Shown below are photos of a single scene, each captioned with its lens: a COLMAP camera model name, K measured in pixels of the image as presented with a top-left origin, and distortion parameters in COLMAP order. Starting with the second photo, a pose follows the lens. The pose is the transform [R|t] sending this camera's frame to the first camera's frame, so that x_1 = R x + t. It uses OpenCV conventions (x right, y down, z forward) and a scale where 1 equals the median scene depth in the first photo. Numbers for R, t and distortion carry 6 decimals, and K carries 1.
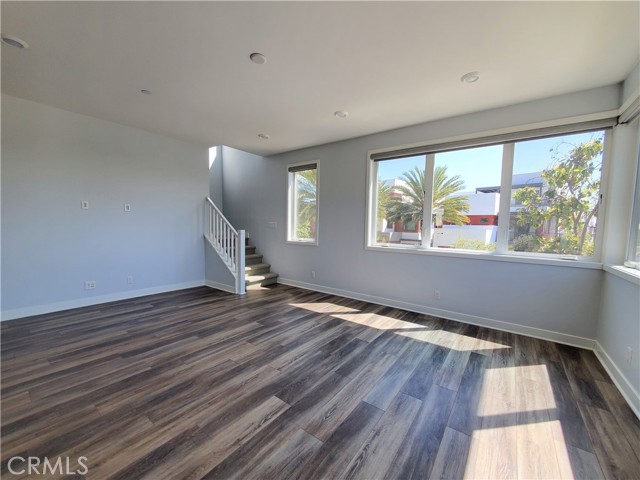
lens RADIAL K [[255.8, 0, 322.8], [0, 255.8, 240.9], [0, 0, 1]] dist [-0.002143, -0.000951]
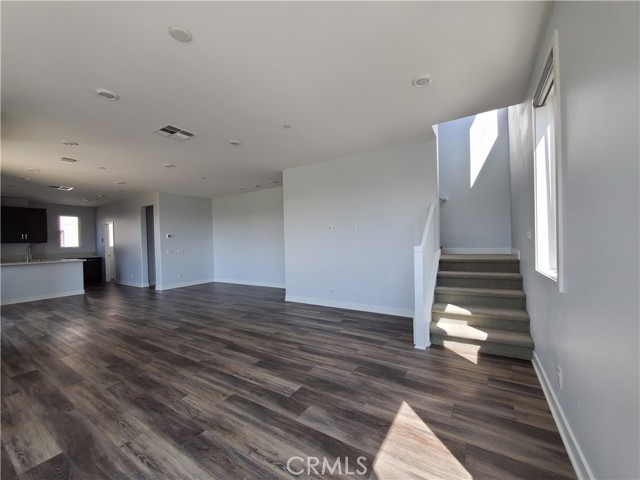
lens RADIAL K [[255.8, 0, 322.2], [0, 255.8, 243.2], [0, 0, 1]] dist [-0.002143, -0.000951]
pose [[0.085519, -0.020911, -0.996117, 0.434663], [-0.033455, 0.999156, -0.023847, -0.033934], [0.995775, 0.035364, 0.084747, 1.096561]]
